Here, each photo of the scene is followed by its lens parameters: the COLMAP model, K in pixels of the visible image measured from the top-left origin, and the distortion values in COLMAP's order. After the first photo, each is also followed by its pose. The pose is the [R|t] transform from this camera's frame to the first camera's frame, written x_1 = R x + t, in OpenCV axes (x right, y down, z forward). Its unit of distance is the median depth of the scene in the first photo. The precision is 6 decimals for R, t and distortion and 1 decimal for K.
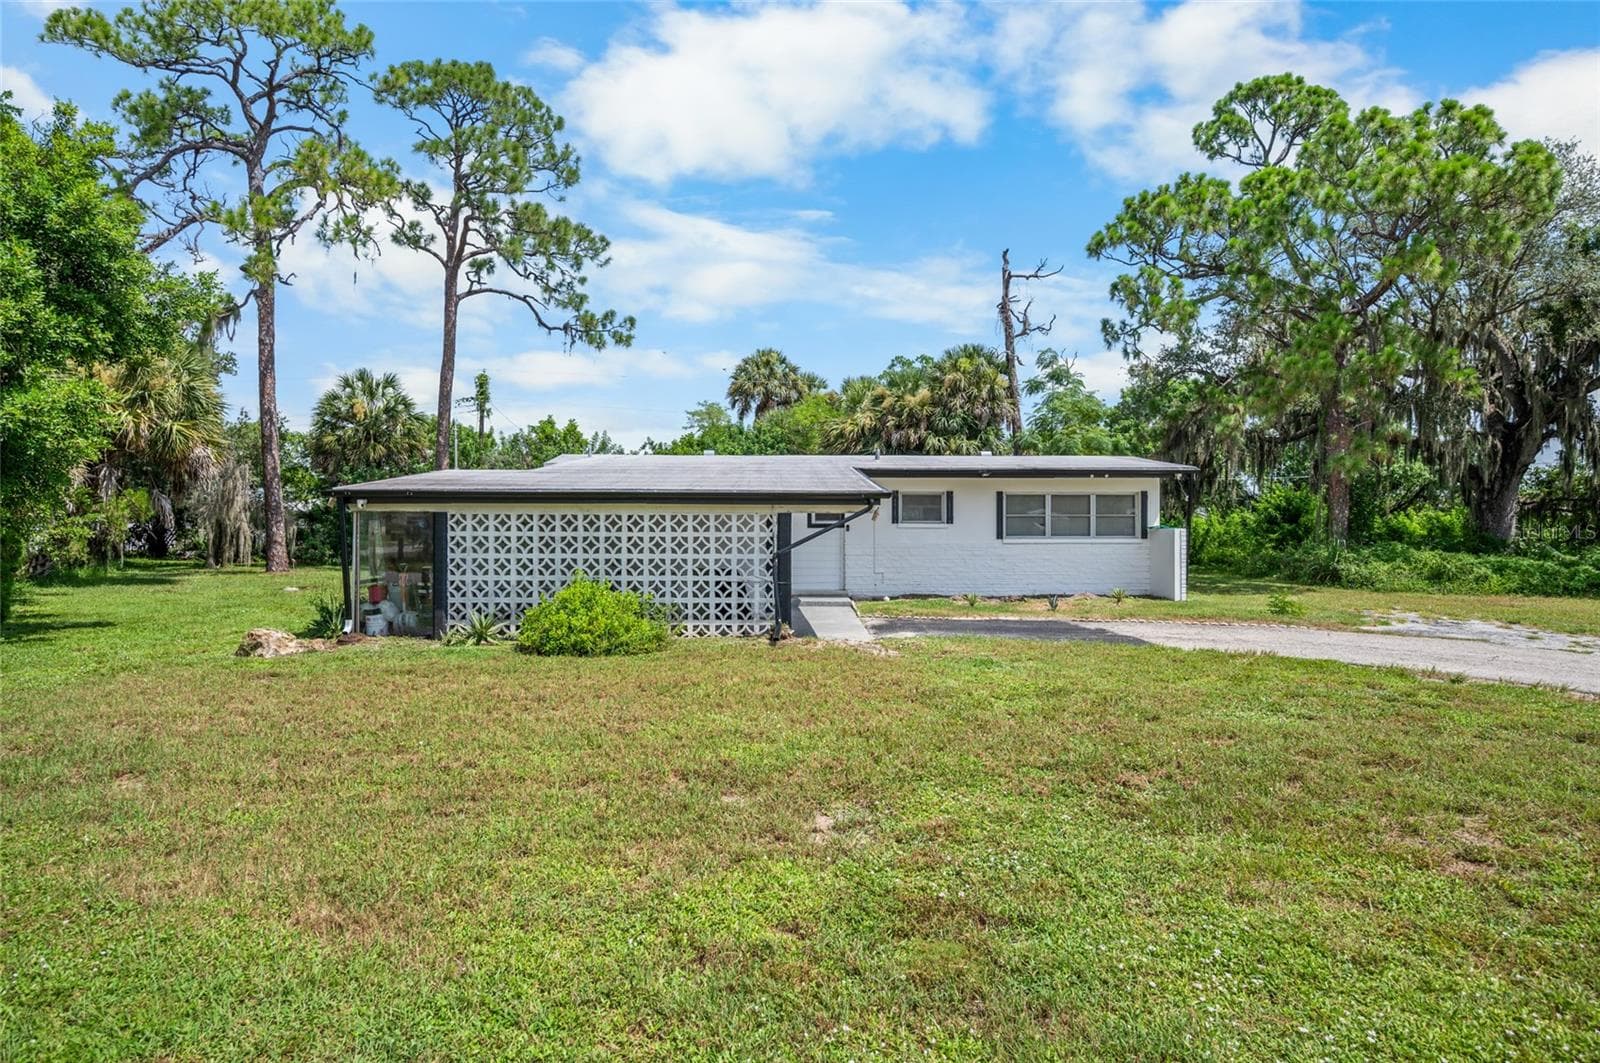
lens RADIAL K [[920.7, 0, 799.0], [0, 920.7, 514.7], [0, 0, 1]] dist [0.002459, 0.001069]
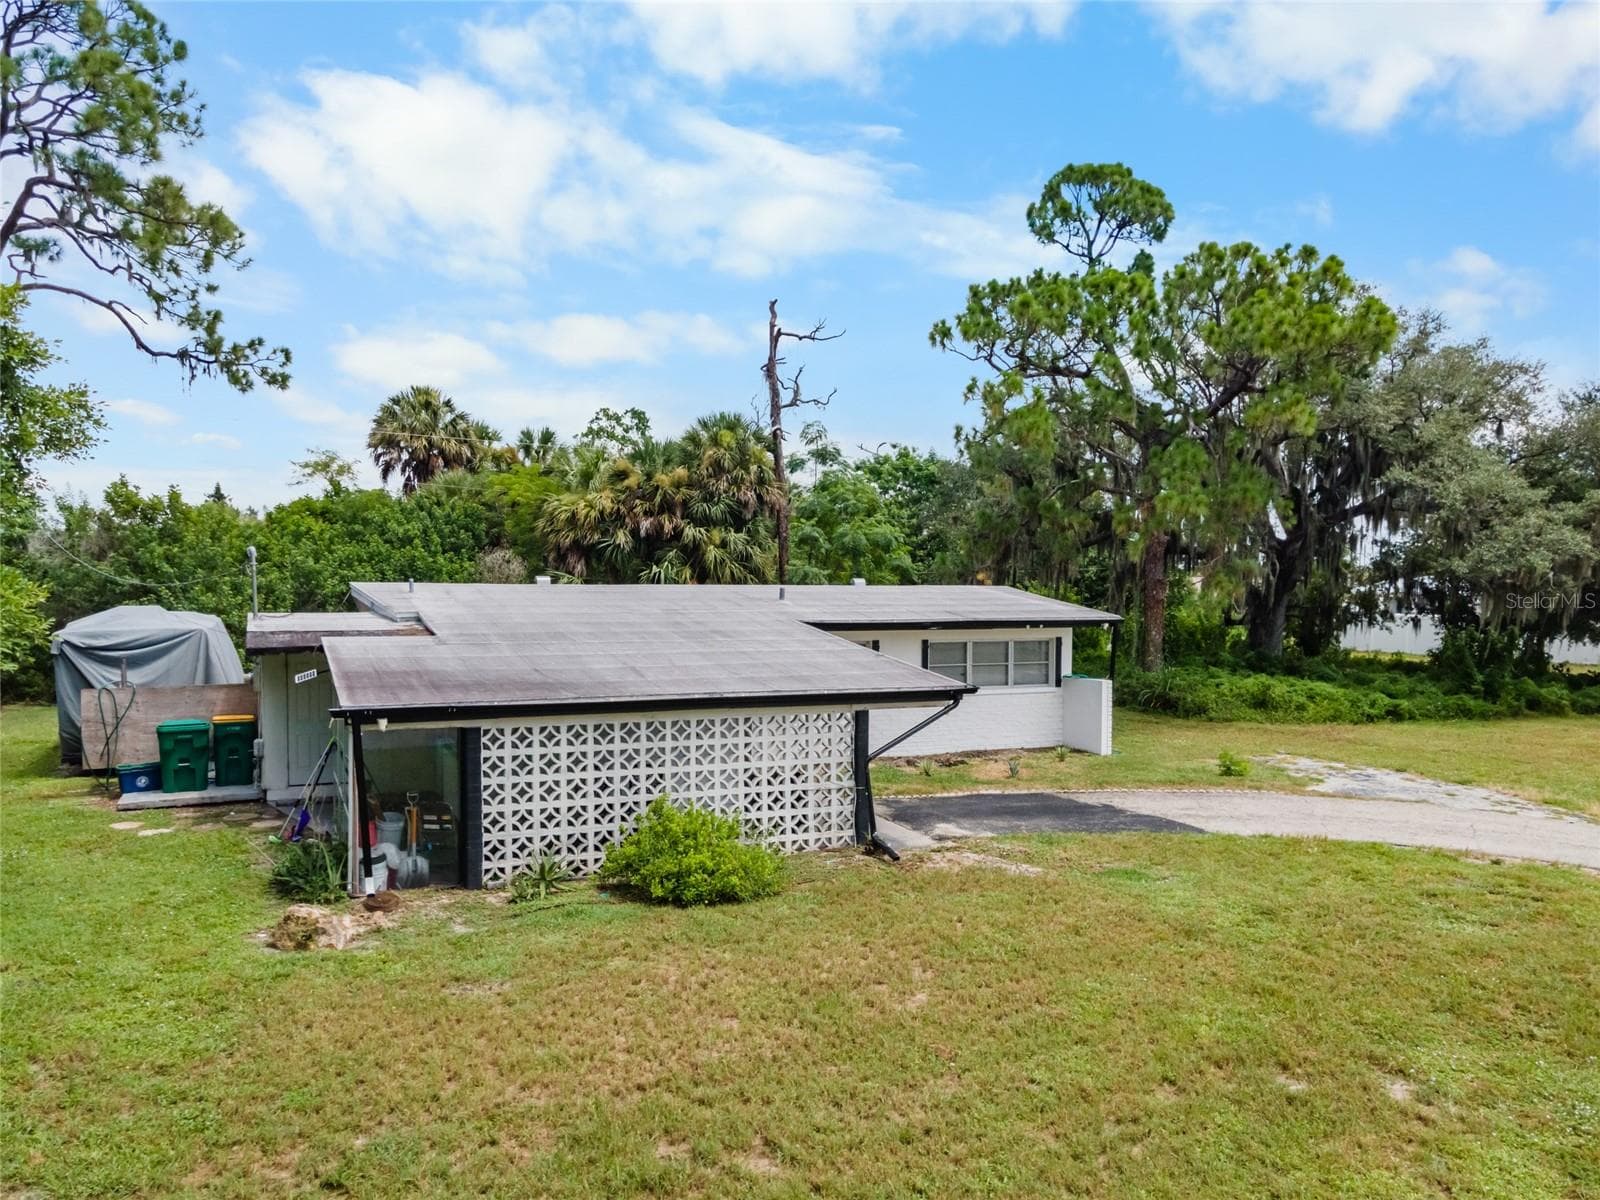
lens RADIAL K [[1196.1, 0, 799.5], [0, 1196.1, 635.5], [0, 0, 1]] dist [0.021100, 0.050477]
pose [[0.921357, -0.014190, 0.388459, -0.229716], [-0.007915, 0.998441, 0.055245, -0.060822], [-0.388637, -0.053975, 0.919808, -0.019909]]
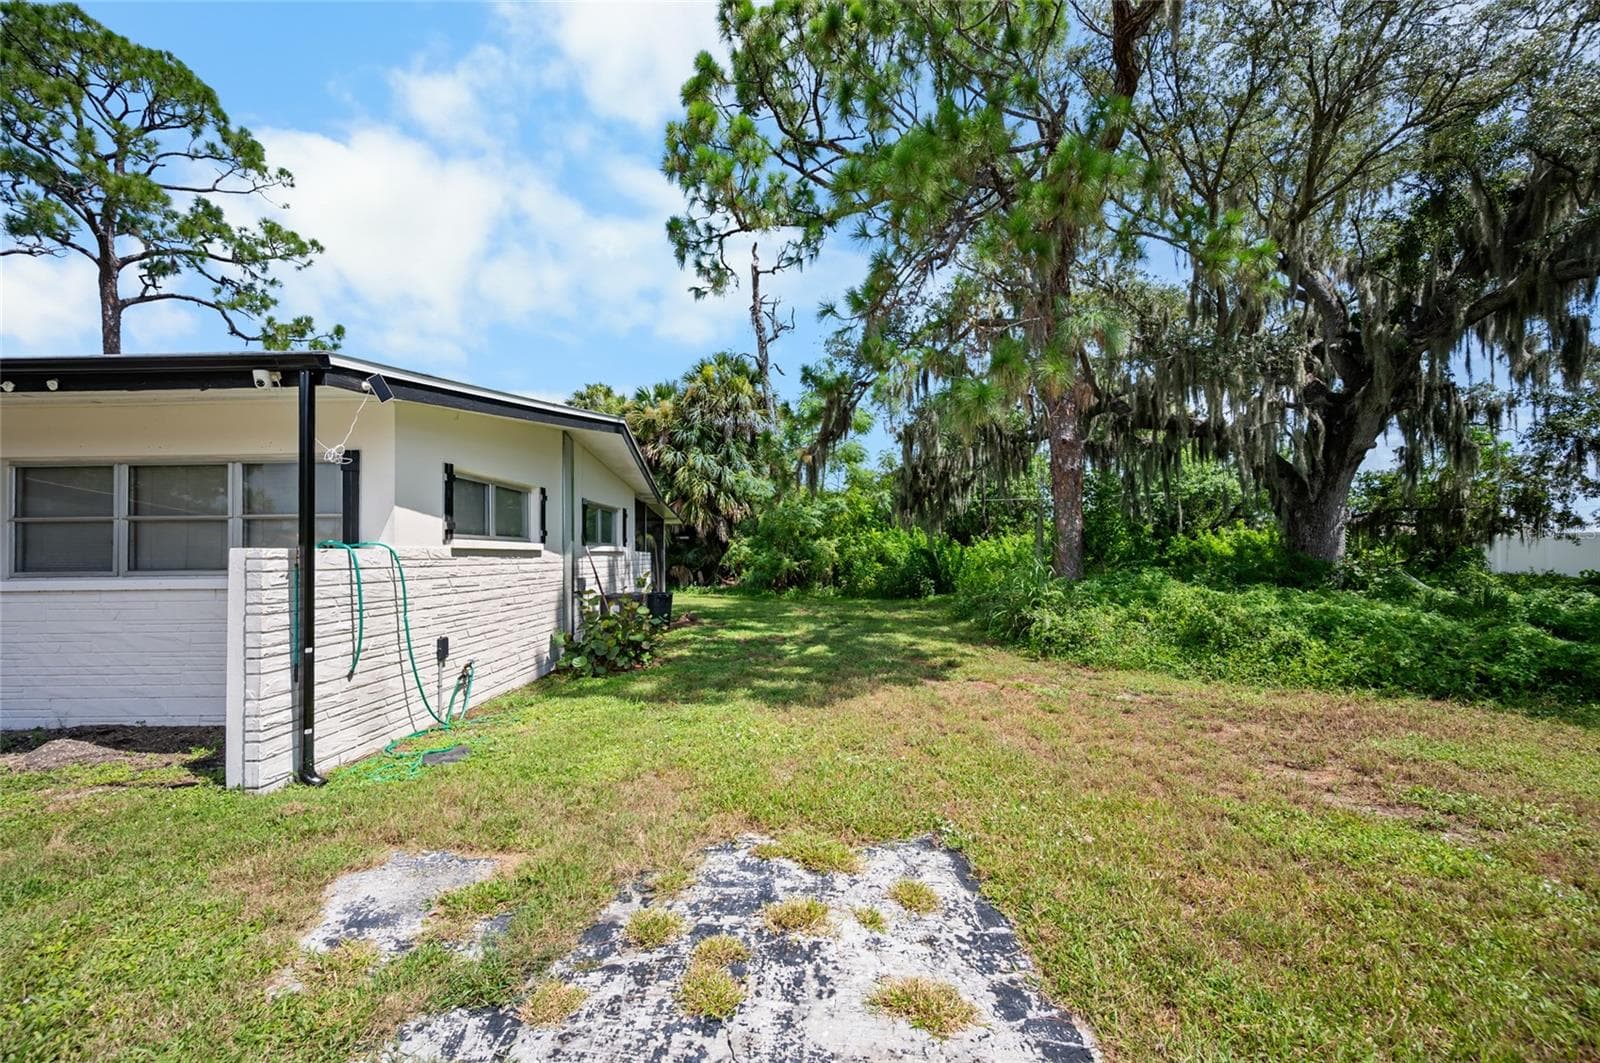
lens RADIAL K [[634.0, 0, 791.7], [0, 634.0, 549.2], [0, 0, 1]] dist [-0.000007, 0.000208]
pose [[0.999030, -0.009562, -0.042975, 0.370902], [0.009877, 0.999926, 0.007105, 0.009780], [0.042904, -0.007522, 0.999051, 0.491519]]
